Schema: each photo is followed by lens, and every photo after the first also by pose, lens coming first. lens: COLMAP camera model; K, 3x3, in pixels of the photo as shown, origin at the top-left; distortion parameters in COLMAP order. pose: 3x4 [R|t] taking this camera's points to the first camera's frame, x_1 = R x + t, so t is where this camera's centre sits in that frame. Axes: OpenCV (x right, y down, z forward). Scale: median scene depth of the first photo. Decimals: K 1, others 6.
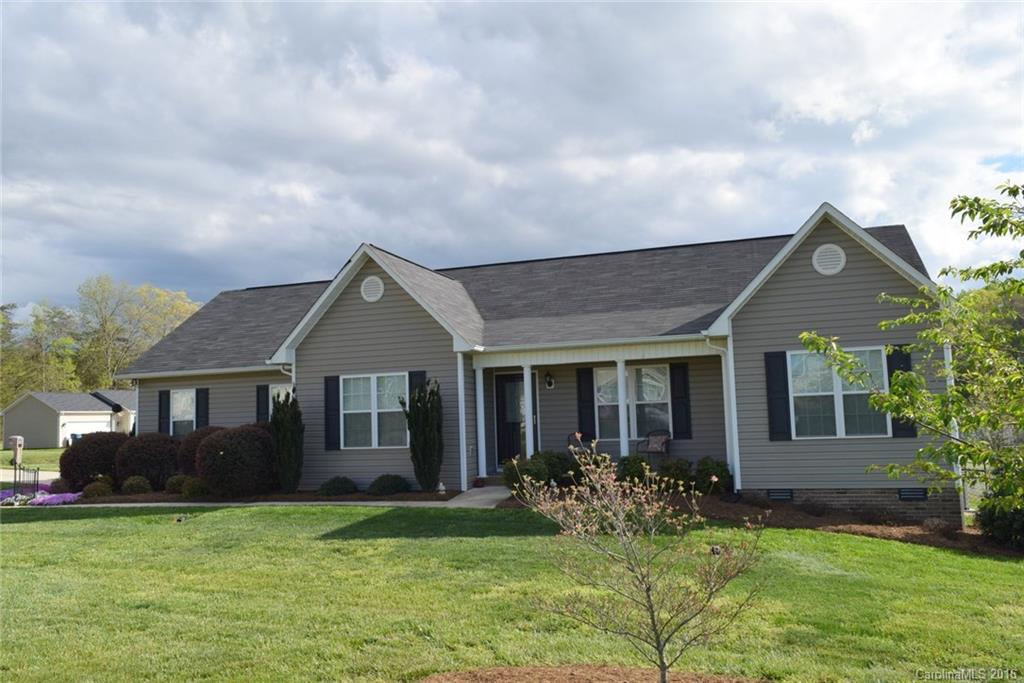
lens RADIAL K [[808.3, 0, 511.9], [0, 808.3, 341.2], [0, 0, 1]] dist [-0.011921, 0.000389]
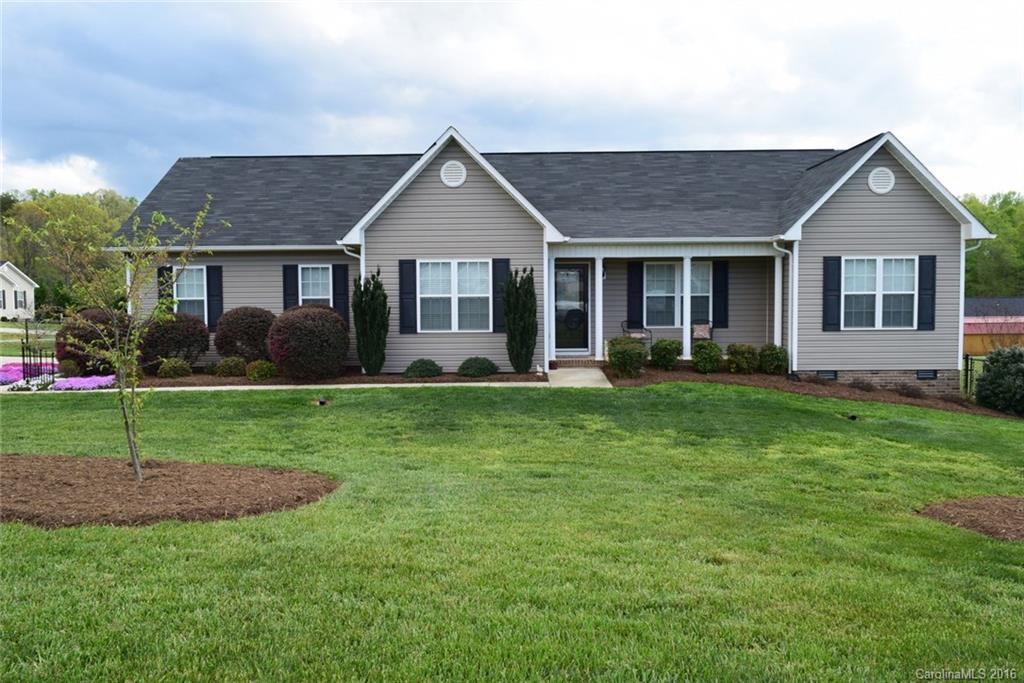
lens RADIAL K [[808.3, 0, 511.8], [0, 808.3, 342.0], [0, 0, 1]] dist [-0.011921, 0.000389]
pose [[0.951939, 0.009955, 0.306124, -0.413889], [-0.052971, 0.989762, 0.132536, 0.005168], [-0.301671, -0.142382, 0.942721, 0.007527]]
